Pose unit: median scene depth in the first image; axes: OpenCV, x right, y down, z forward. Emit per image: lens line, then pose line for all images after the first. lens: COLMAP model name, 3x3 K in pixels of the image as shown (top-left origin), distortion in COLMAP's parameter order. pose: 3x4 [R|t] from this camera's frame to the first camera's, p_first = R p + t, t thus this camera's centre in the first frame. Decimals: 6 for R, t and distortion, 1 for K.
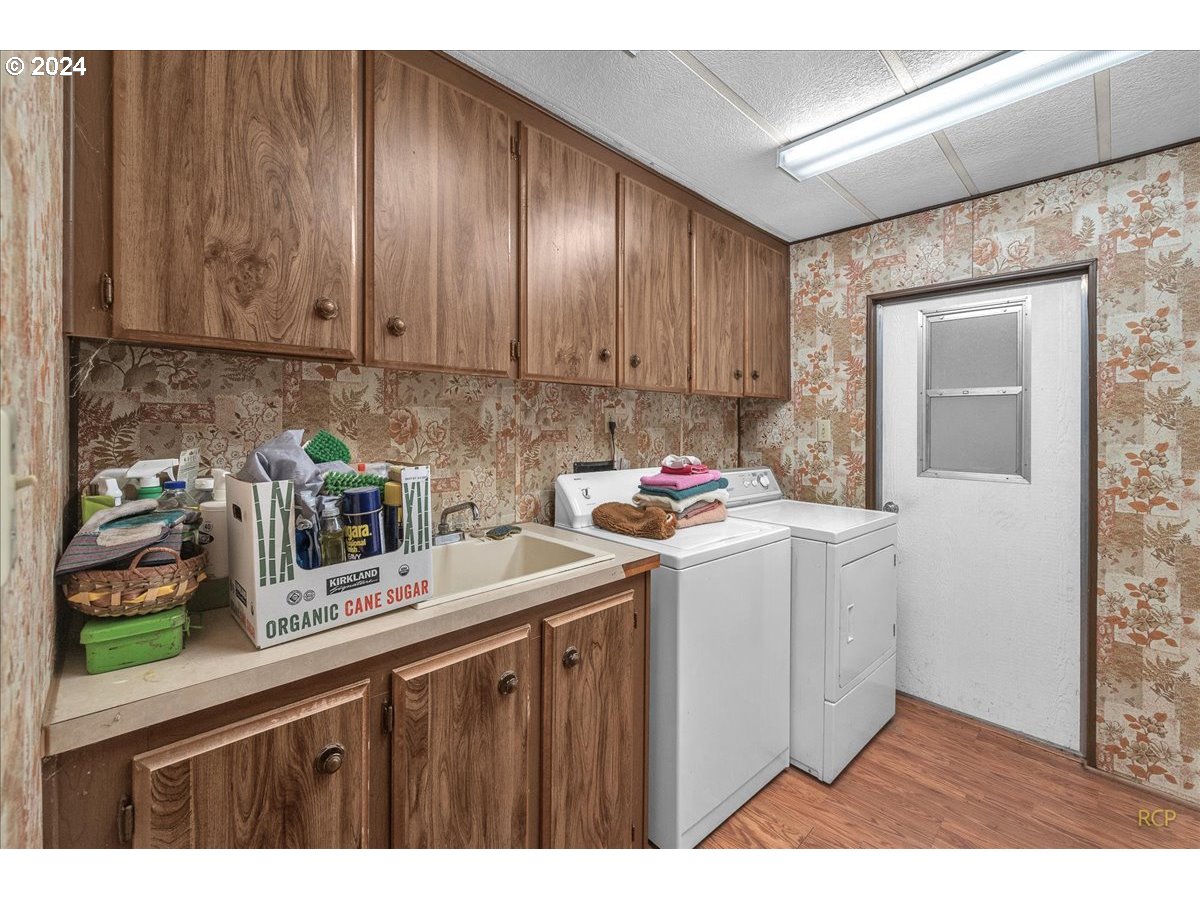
lens RADIAL K [[491.1, 0, 600.0], [0, 491.1, 450.0], [0, 0, 1]] dist [-0.000144, 0.000101]
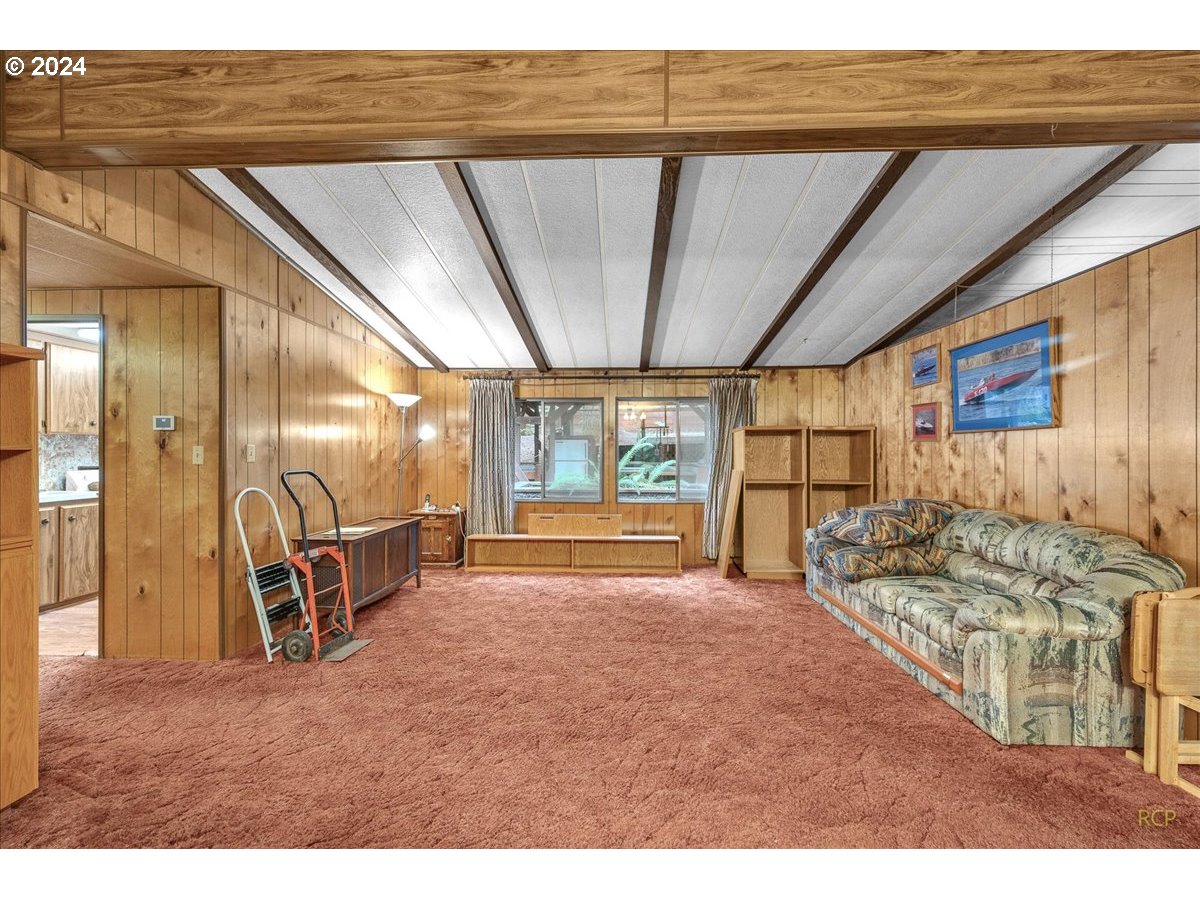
lens RADIAL K [[491.1, 0, 600.0], [0, 491.1, 450.0], [0, 0, 1]] dist [-0.000144, 0.000101]
pose [[0.744290, -0.006440, 0.667826, 0.366319], [0.040192, 0.998573, -0.035165, 0.203637], [-0.666646, 0.053014, 0.743487, -3.717251]]
